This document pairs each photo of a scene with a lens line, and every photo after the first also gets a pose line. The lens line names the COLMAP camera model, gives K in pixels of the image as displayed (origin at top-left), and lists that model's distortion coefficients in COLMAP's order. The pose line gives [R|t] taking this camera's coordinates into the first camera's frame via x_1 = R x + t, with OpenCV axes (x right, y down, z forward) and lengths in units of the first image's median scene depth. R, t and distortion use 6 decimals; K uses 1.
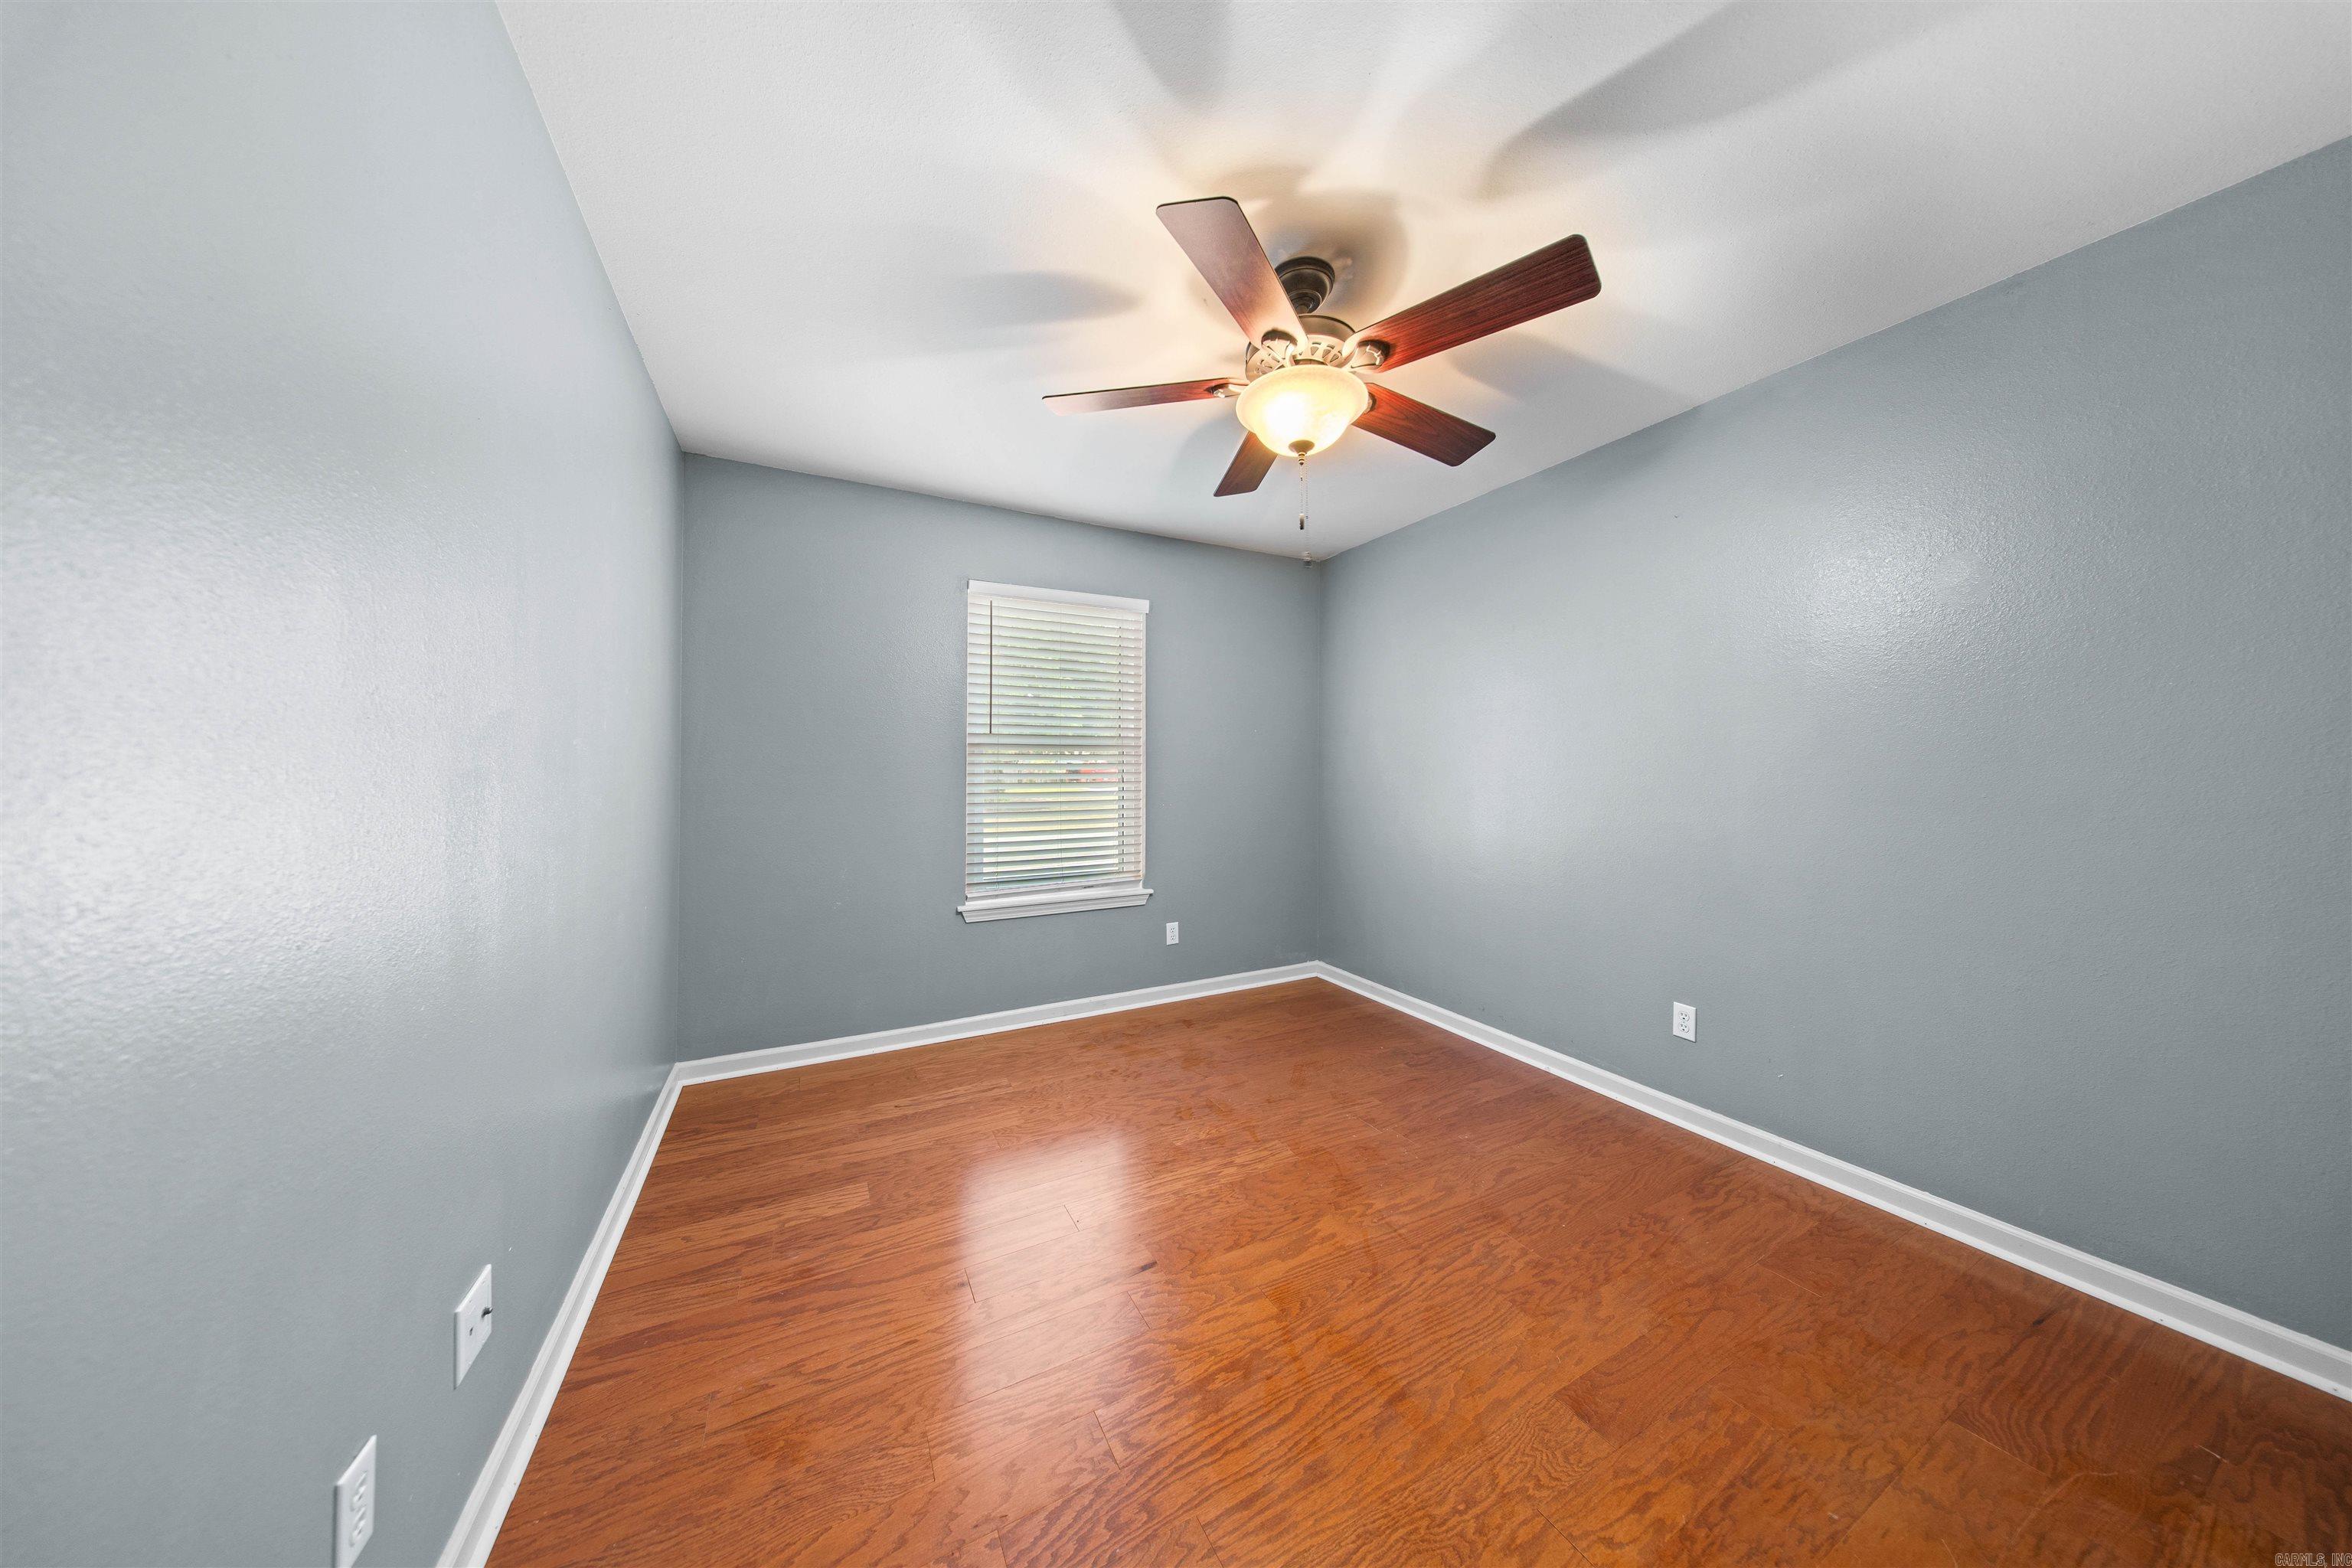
lens RADIAL K [[708.3, 0, 1182.1], [0, 708.3, 773.6], [0, 0, 1]] dist [0.001739, -0.002374]
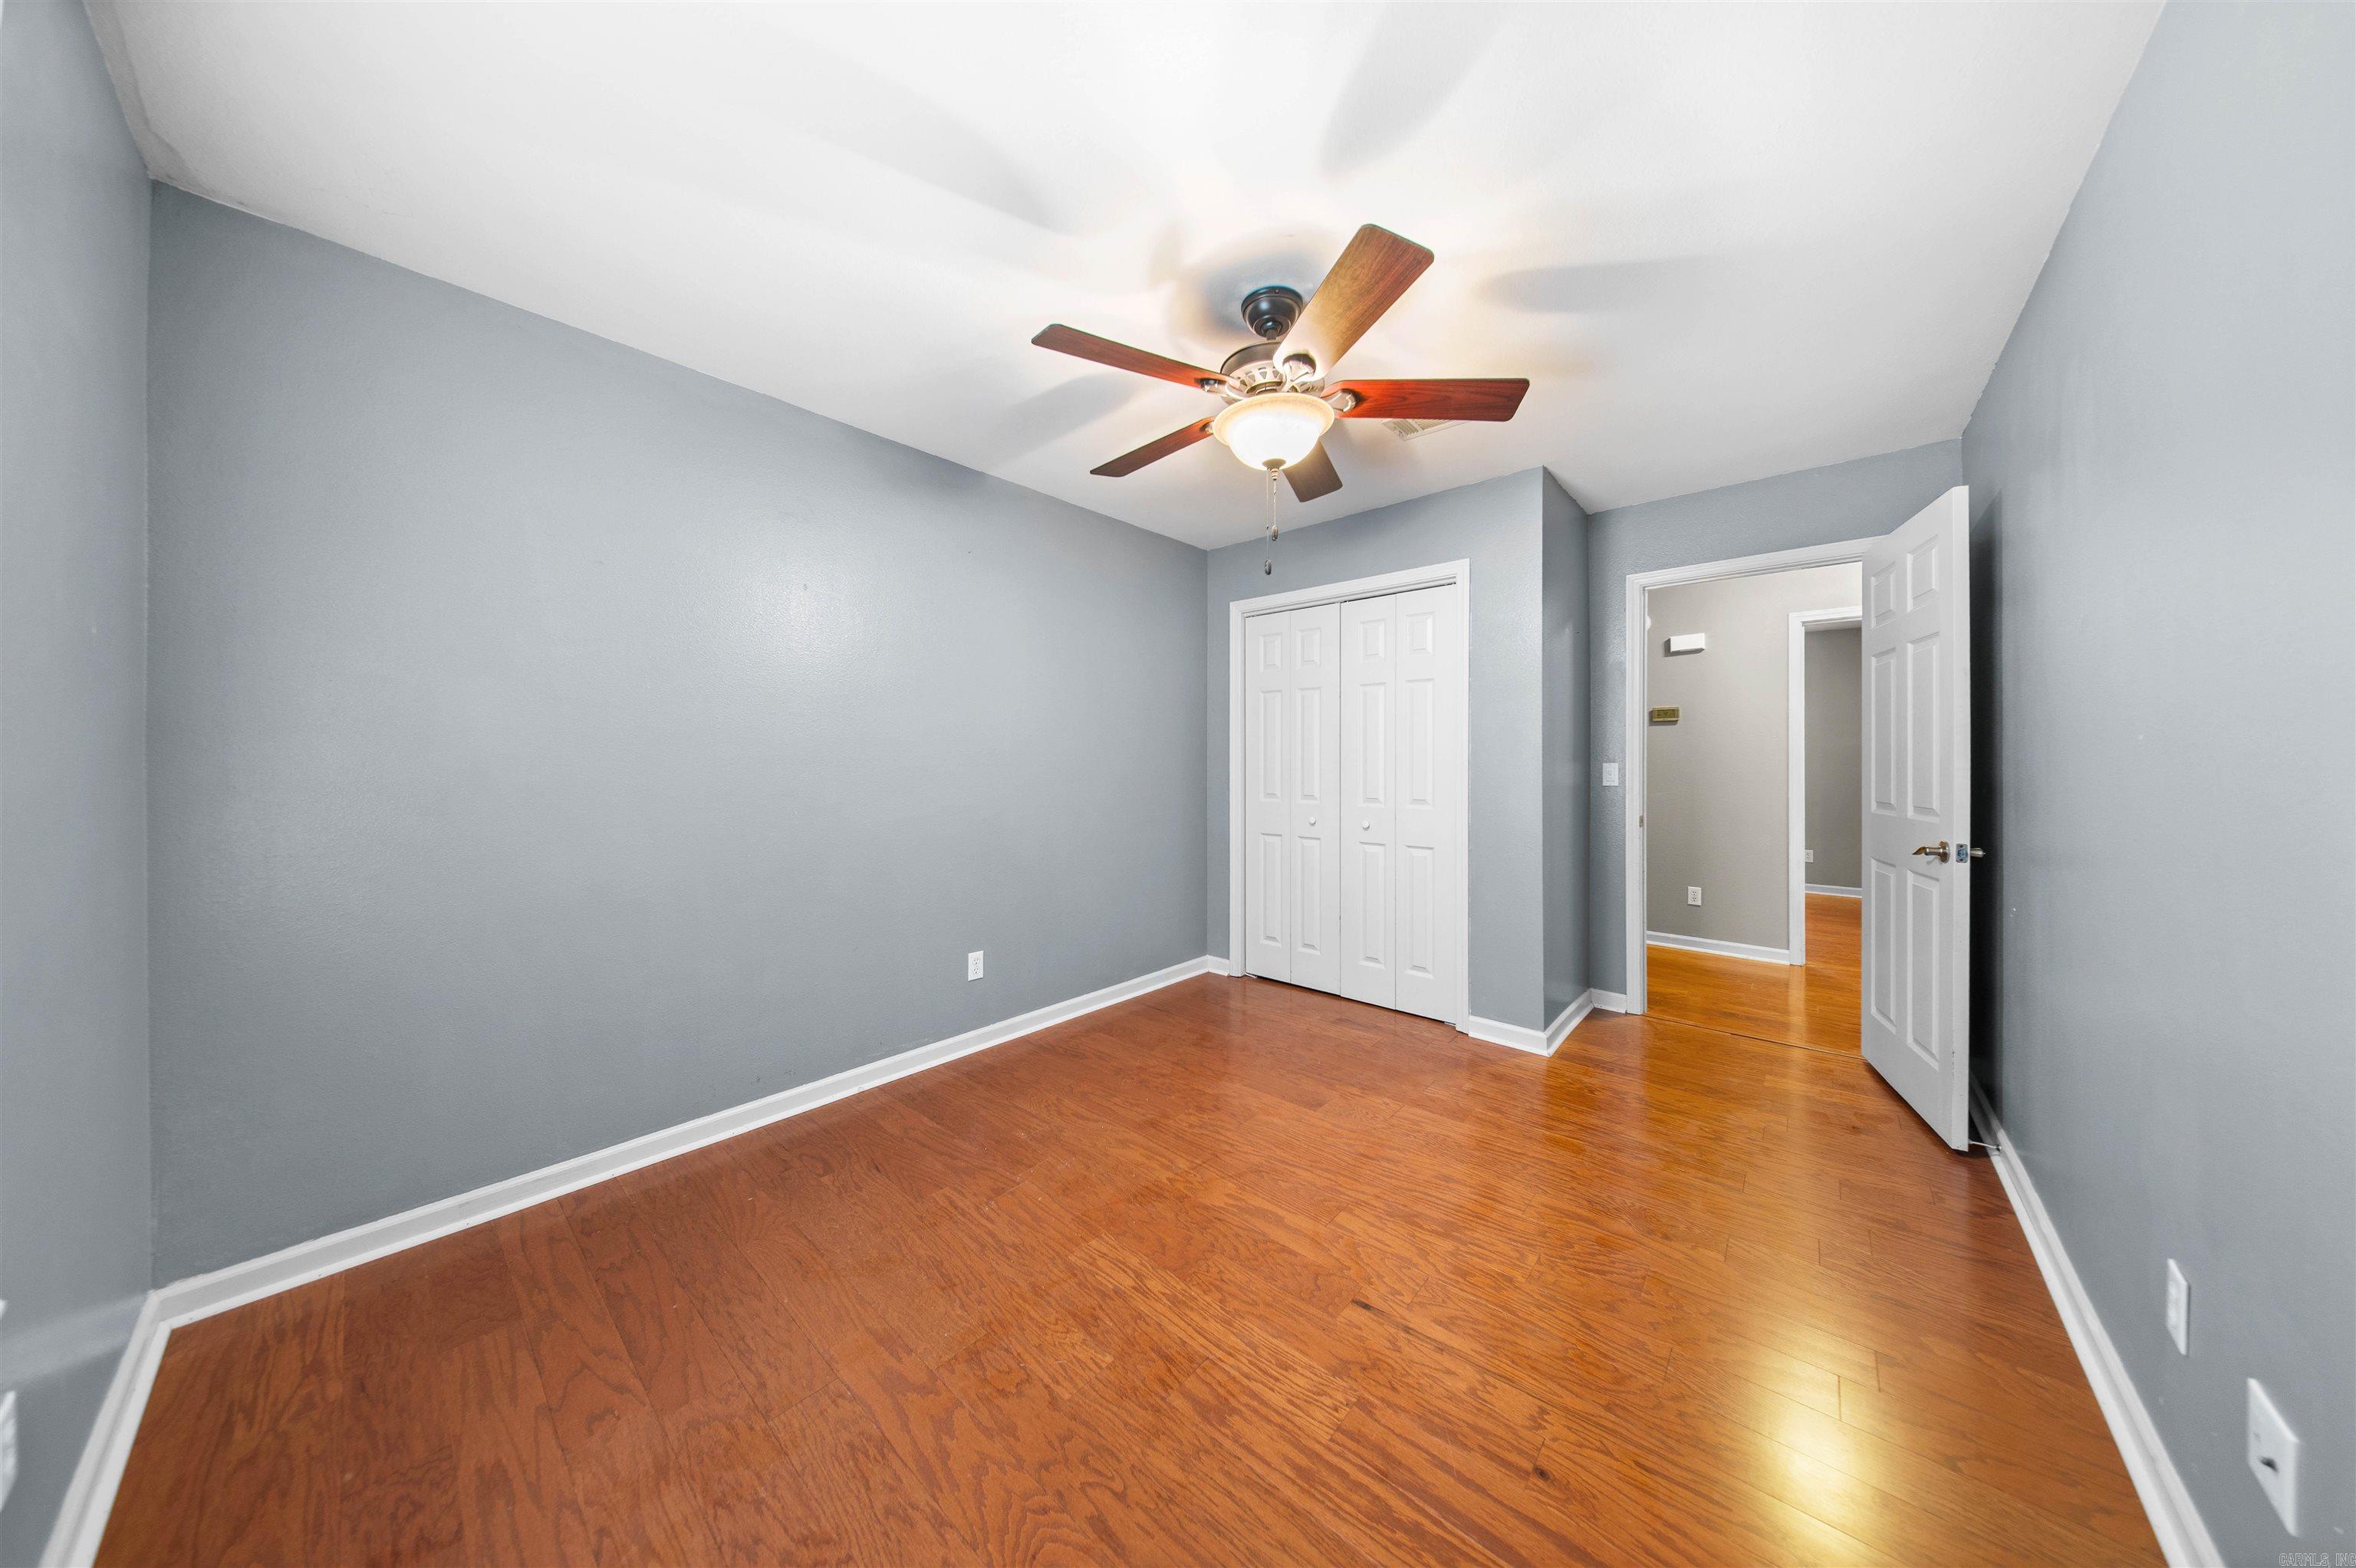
lens RADIAL K [[709.4, 0, 1184.1], [0, 709.4, 773.6], [0, 0, 1]] dist [0.001739, -0.002374]
pose [[-0.356122, -0.018688, 0.934253, -0.684392], [0.009790, 0.999671, 0.023728, -0.019000], [-0.934388, 0.017596, -0.355822, 1.284392]]
